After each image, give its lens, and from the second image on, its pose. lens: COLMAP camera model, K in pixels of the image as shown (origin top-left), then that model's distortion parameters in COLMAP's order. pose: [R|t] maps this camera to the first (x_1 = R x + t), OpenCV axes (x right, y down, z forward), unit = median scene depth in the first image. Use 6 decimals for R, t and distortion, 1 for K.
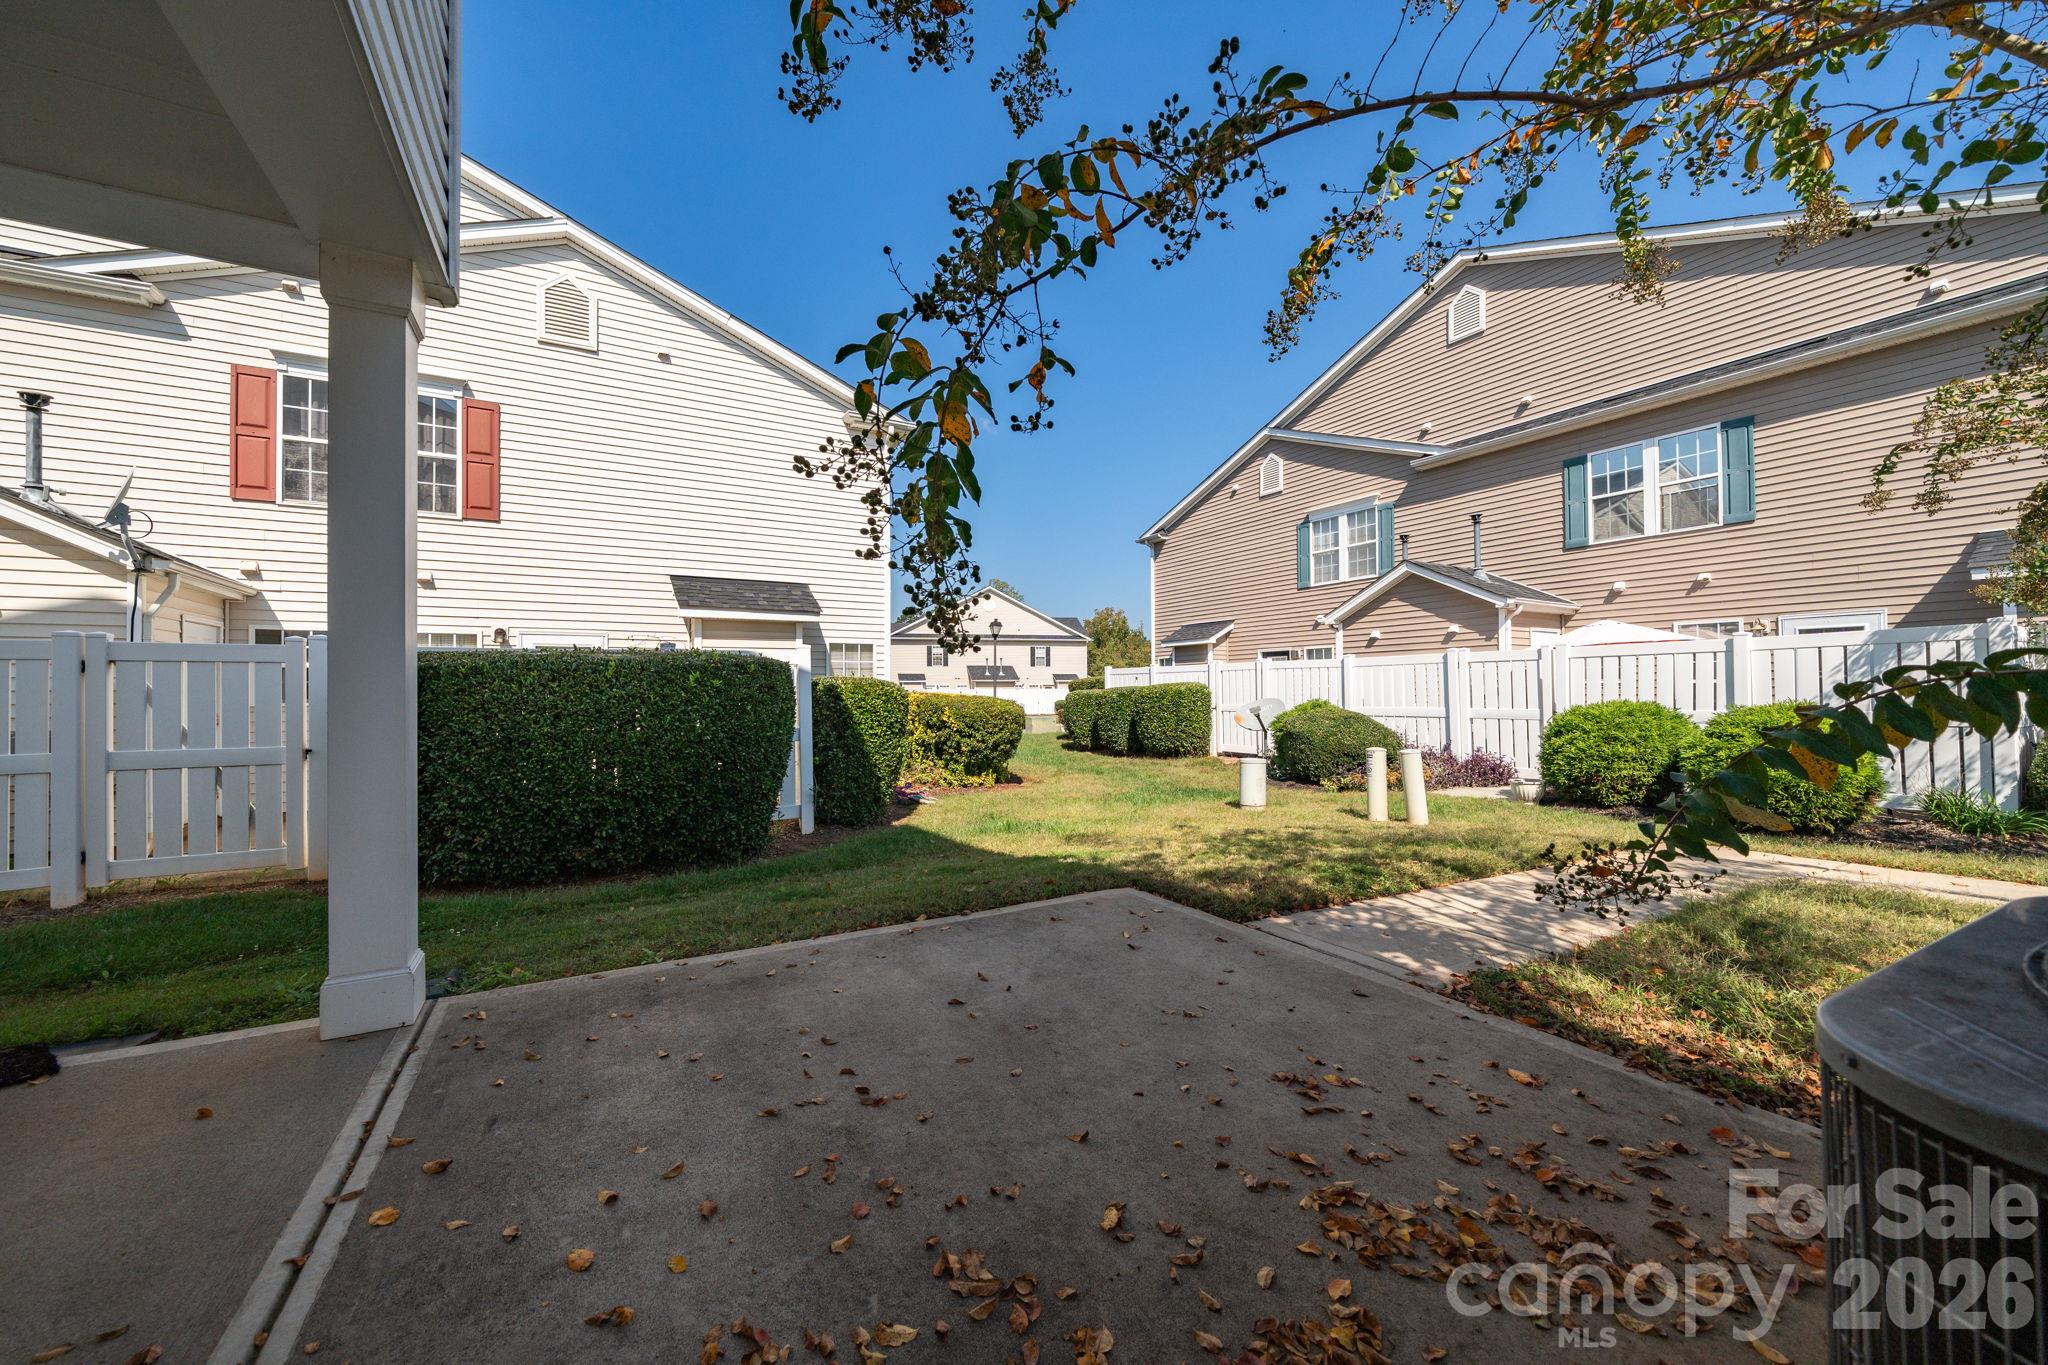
lens RADIAL K [[773.9, 0, 1017.5], [0, 773.9, 683.4], [0, 0, 1]] dist [0.000991, 0.000095]
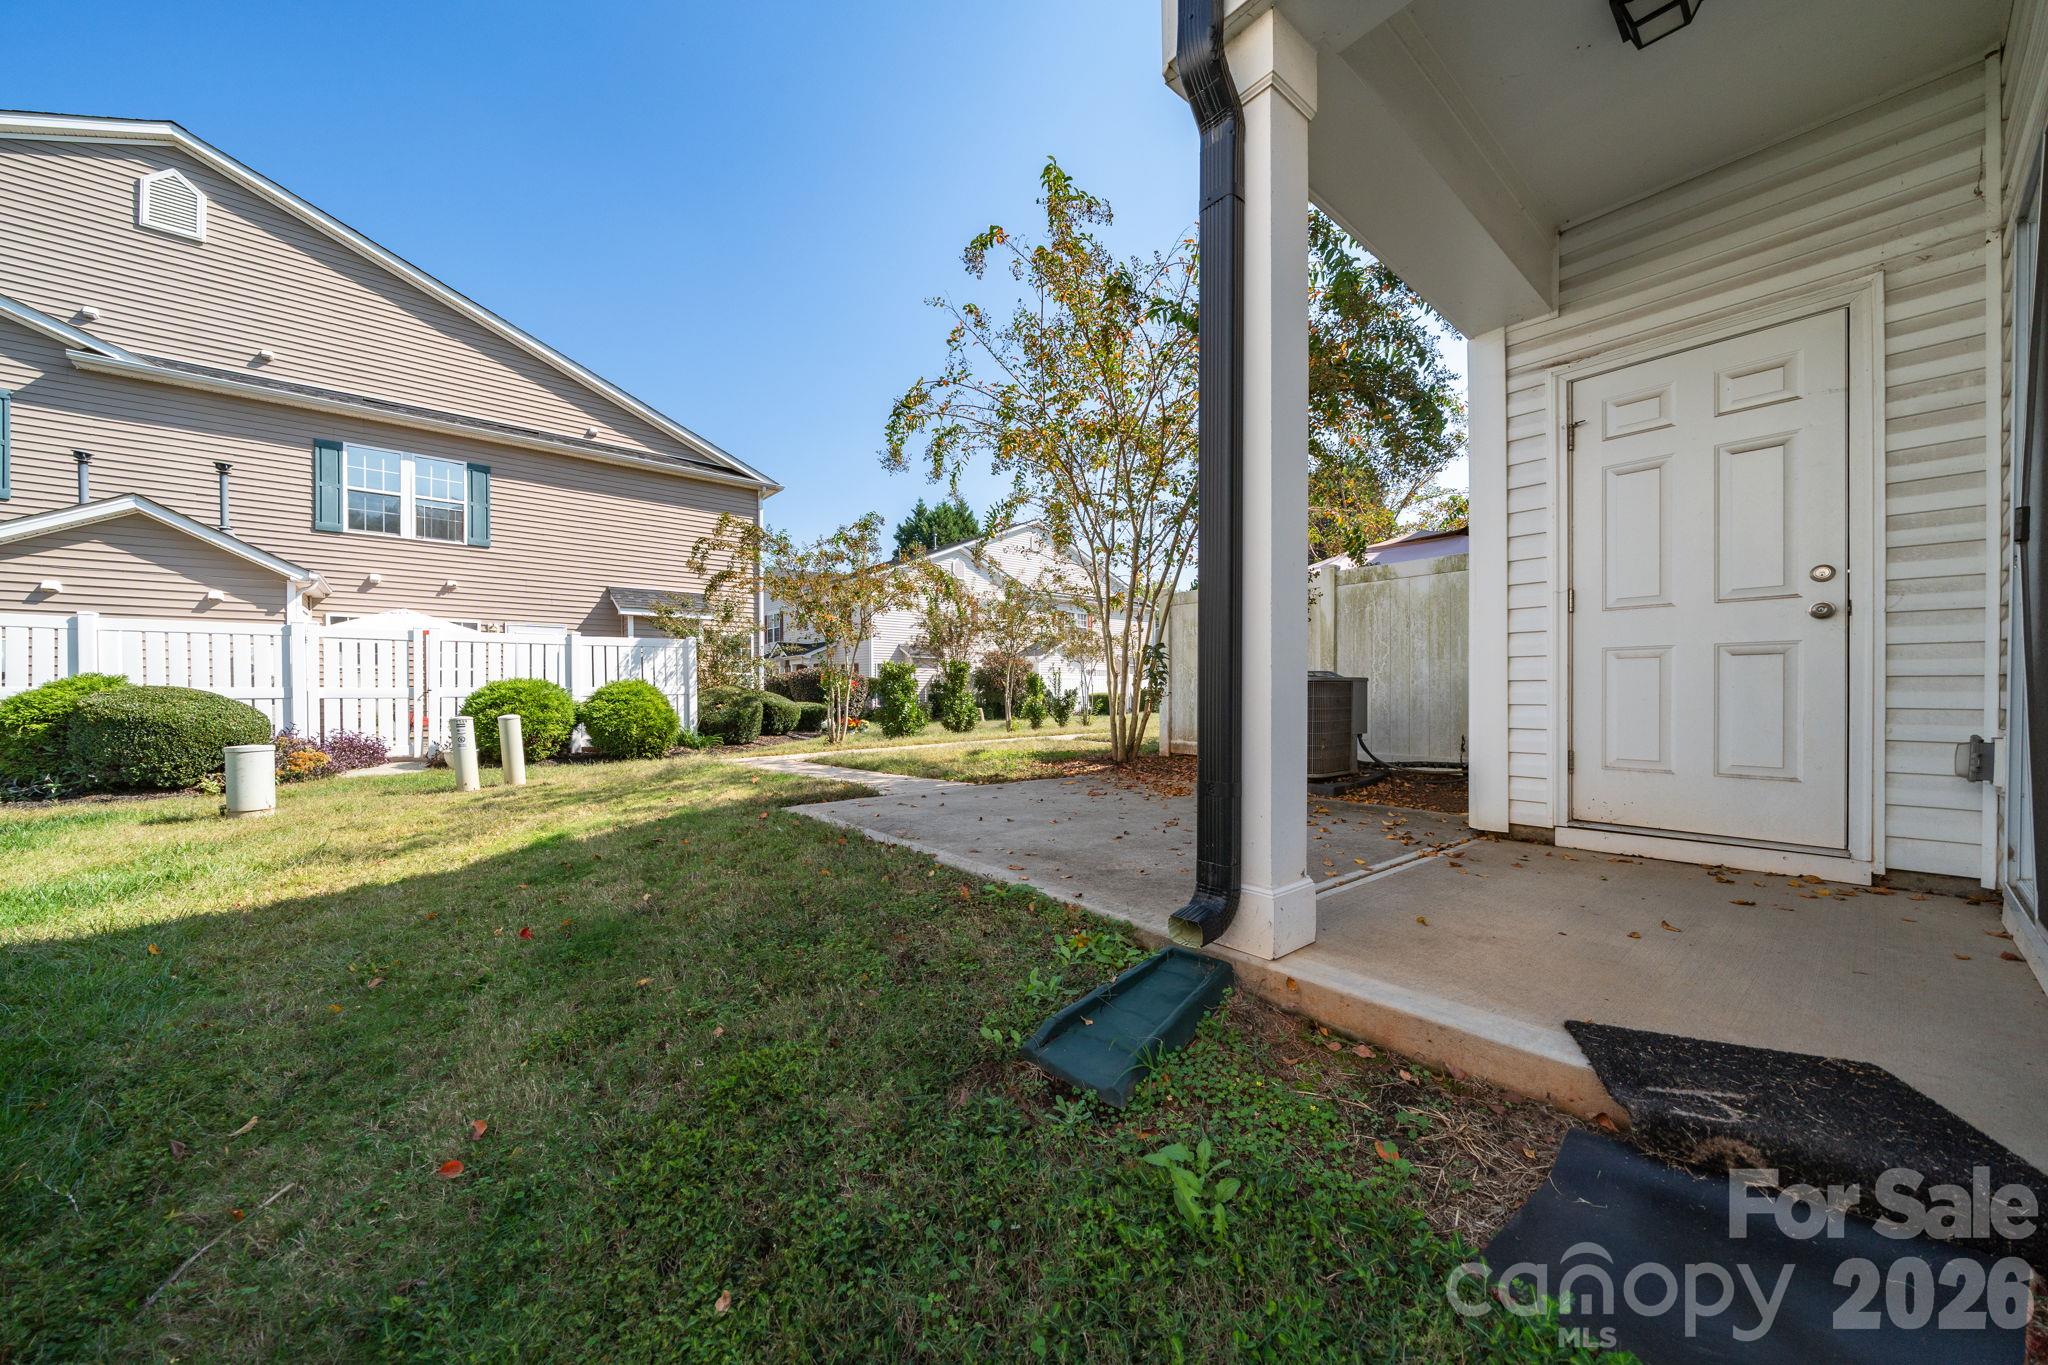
lens RADIAL K [[710.2, 0, 1015.8], [0, 710.2, 691.2], [0, 0, 1]] dist [-0.001401, -0.000169]
pose [[-0.177843, 0.007576, 0.984030, -0.350387], [-0.009011, 0.999916, -0.009327, 0.032822], [-0.984018, -0.010525, -0.177759, 0.307324]]
